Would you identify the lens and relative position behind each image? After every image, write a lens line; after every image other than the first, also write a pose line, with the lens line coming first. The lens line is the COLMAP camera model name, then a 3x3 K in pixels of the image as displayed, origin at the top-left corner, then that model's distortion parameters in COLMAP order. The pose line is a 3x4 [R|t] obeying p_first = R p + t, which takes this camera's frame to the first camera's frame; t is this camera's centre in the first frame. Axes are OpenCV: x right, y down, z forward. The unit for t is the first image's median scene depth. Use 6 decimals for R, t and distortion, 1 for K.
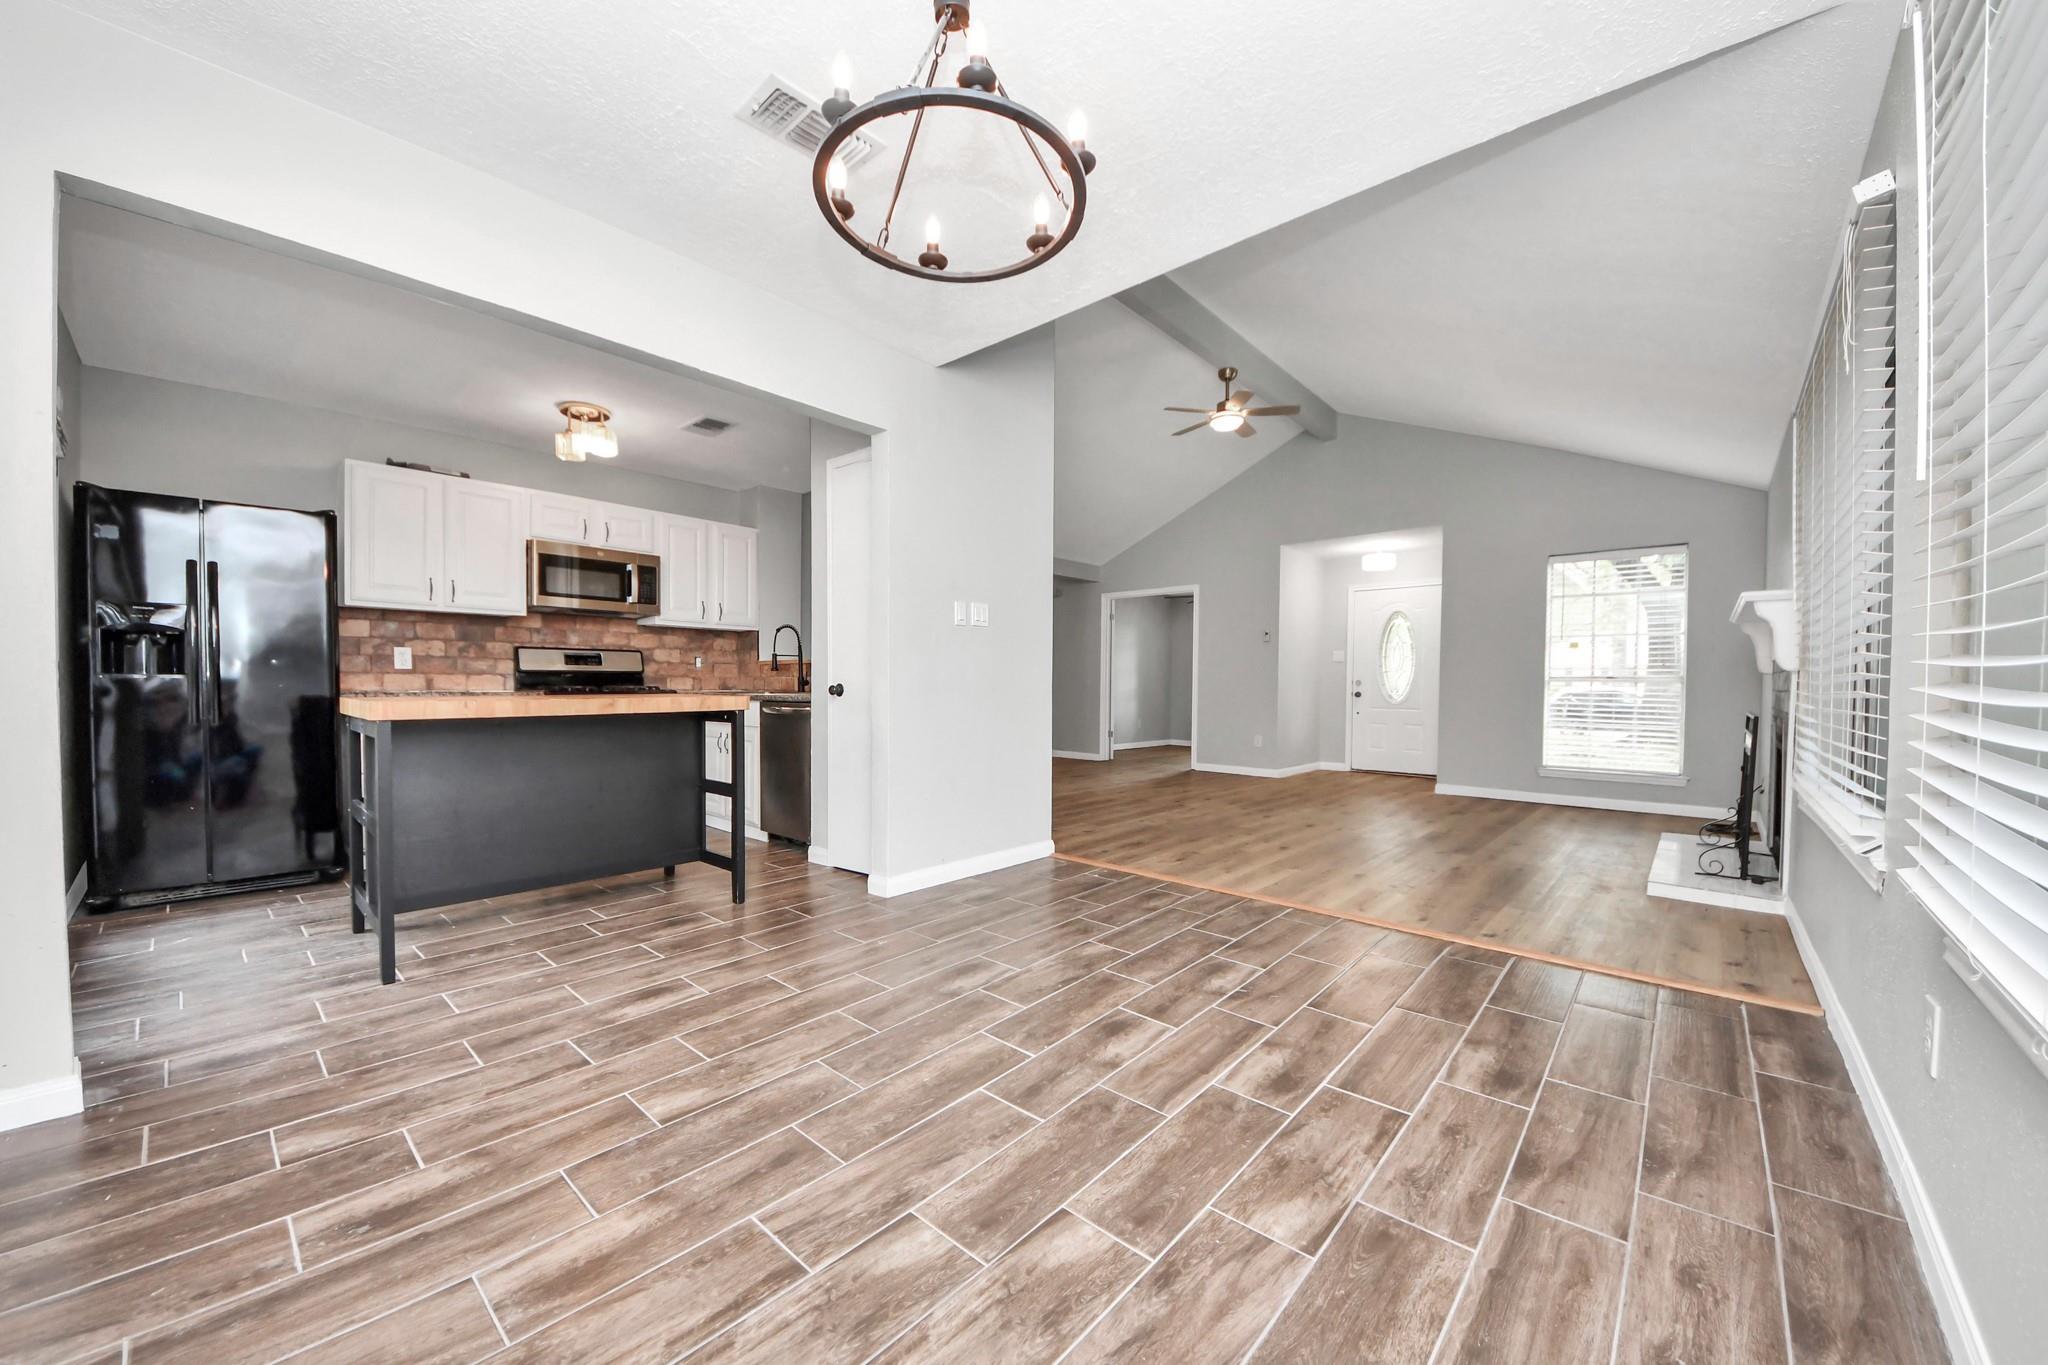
lens RADIAL K [[771.6, 0, 1026.8], [0, 771.6, 690.9], [0, 0, 1]] dist [-0.000873, -0.000058]
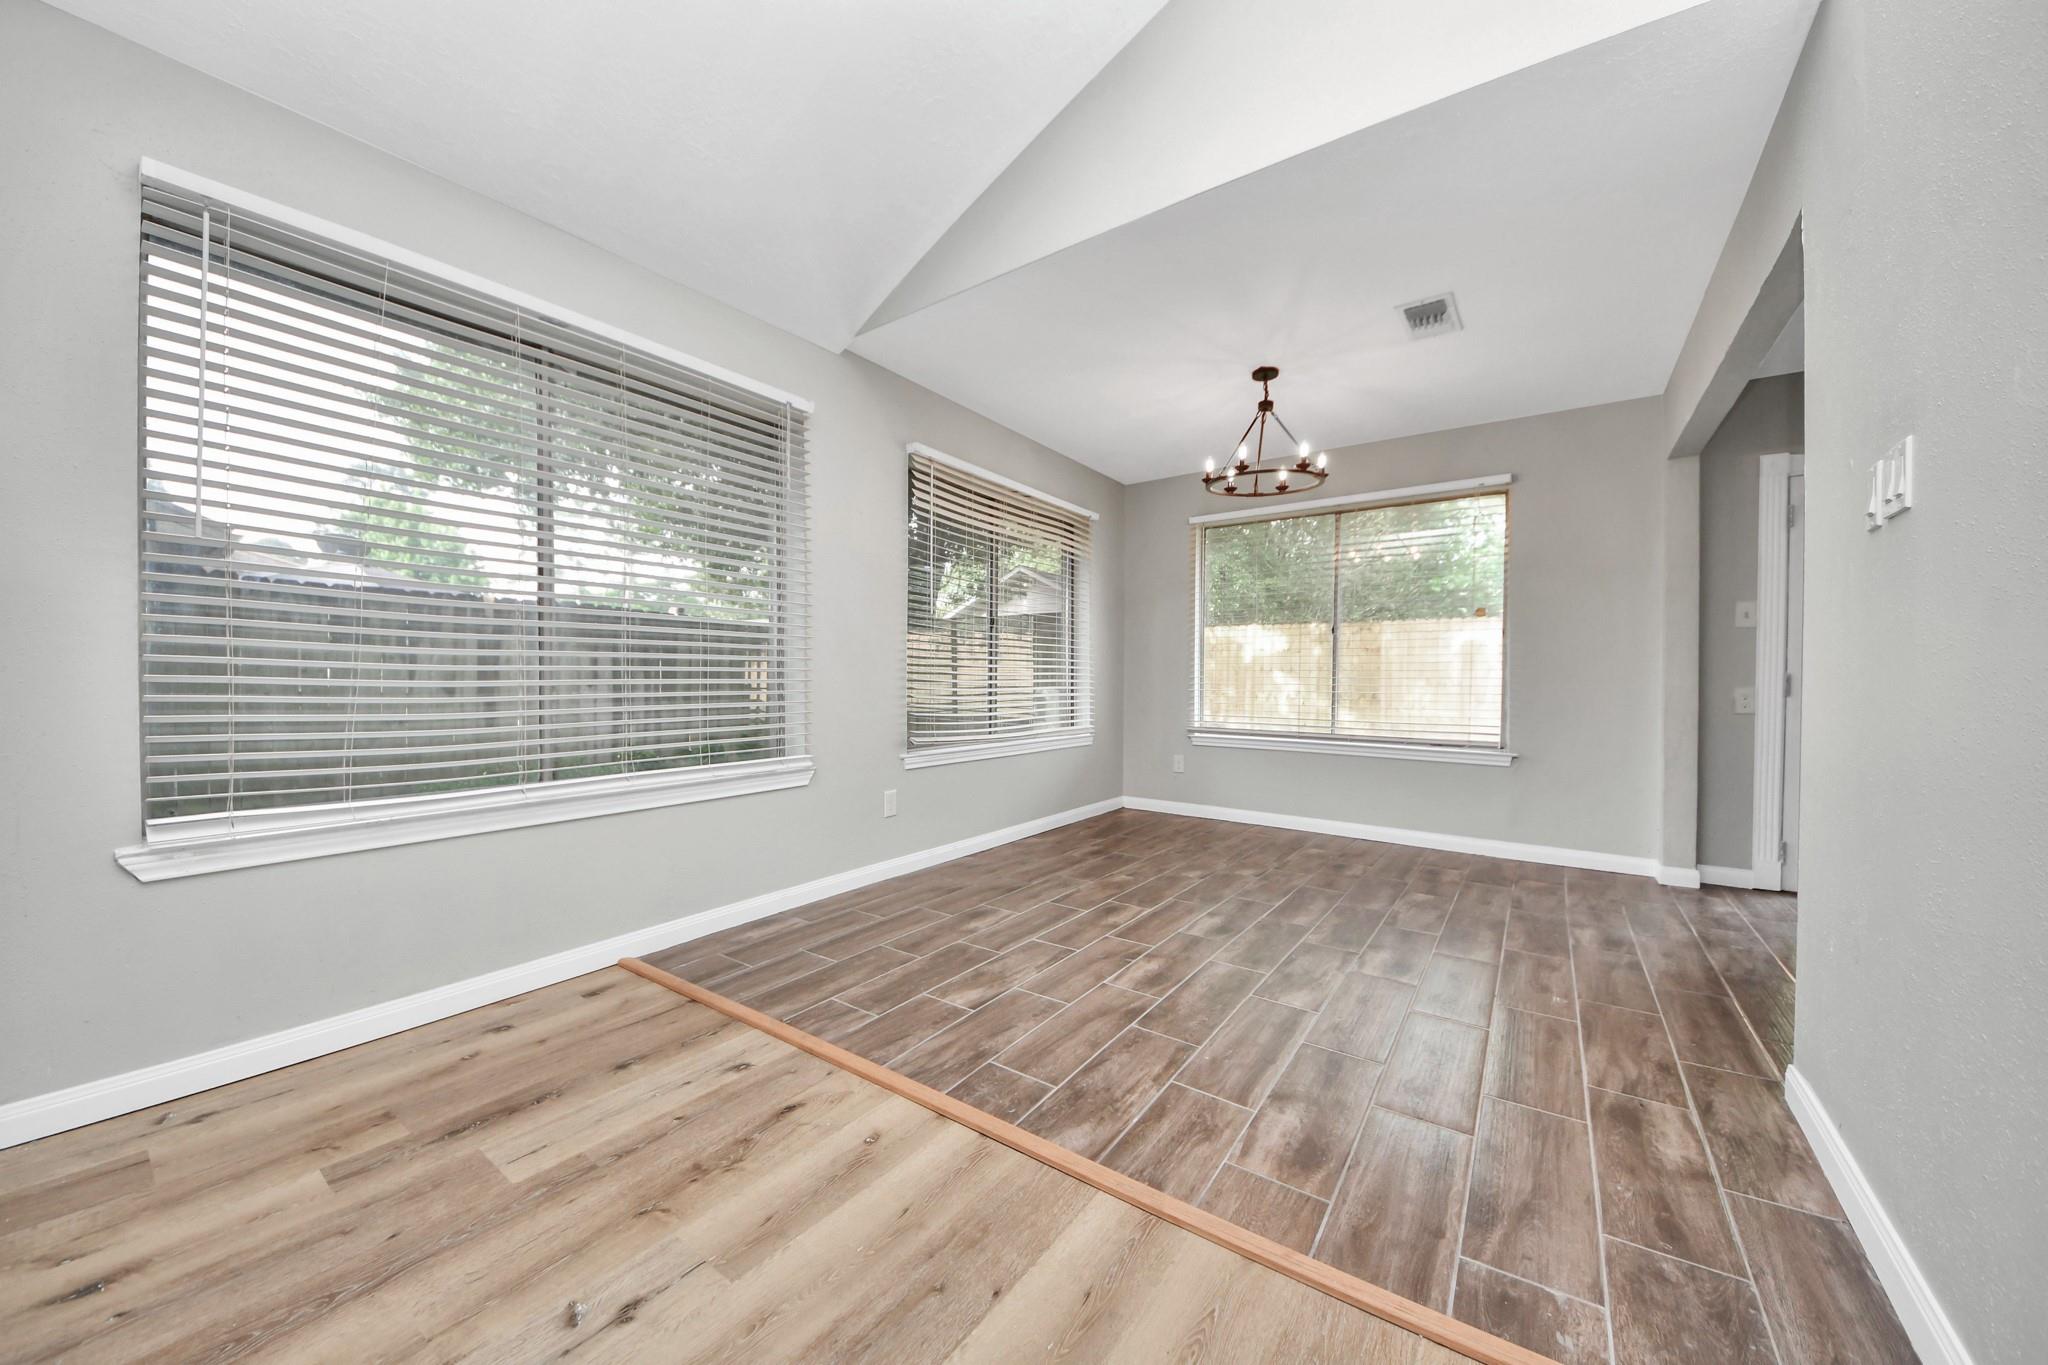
lens RADIAL K [[730.8, 0, 1024.0], [0, 730.8, 682.5], [0, 0, 1]] dist [-0.000402, -0.000039]
pose [[-0.995120, -0.014722, -0.097571, 0.611614], [-0.016811, 0.999646, 0.020620, -0.023835], [0.097233, 0.022159, -0.995015, 2.296560]]
